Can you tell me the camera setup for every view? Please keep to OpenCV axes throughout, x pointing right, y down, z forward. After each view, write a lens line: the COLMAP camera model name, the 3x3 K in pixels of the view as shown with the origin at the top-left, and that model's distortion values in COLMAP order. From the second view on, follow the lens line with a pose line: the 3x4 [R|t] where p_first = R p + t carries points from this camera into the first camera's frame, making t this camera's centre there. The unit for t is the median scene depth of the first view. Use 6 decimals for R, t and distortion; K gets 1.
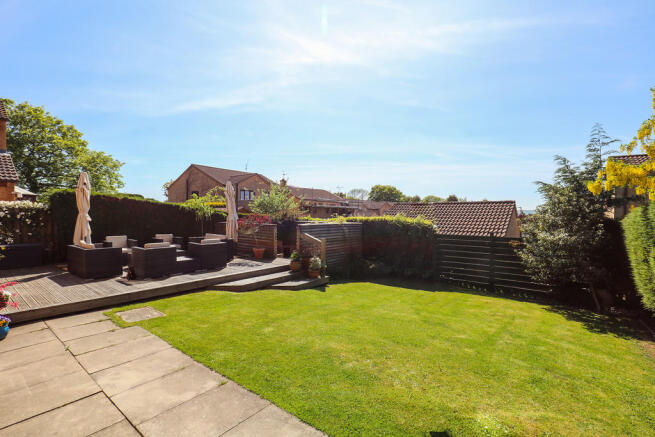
lens RADIAL K [[301.5, 0, 327.5], [0, 301.5, 218.5], [0, 0, 1]] dist [-0.026659, 0.000749]
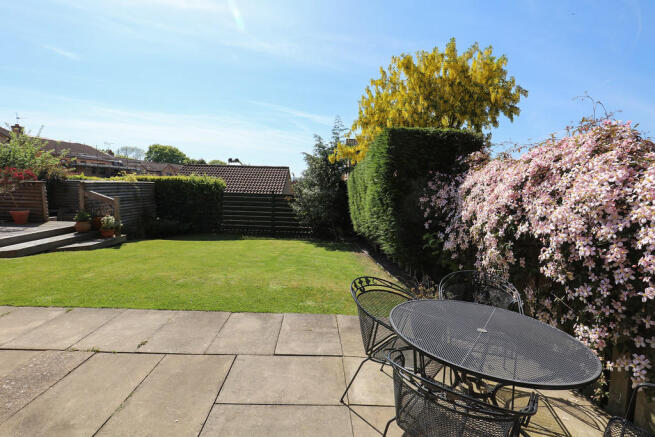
lens RADIAL K [[301.5, 0, 327.5], [0, 301.5, 218.5], [0, 0, 1]] dist [-0.026659, 0.000749]
pose [[0.773499, -0.059387, 0.631009, -0.083980], [-0.013885, 0.993774, 0.110548, 0.020038], [-0.633646, -0.094270, 0.767858, -0.139105]]
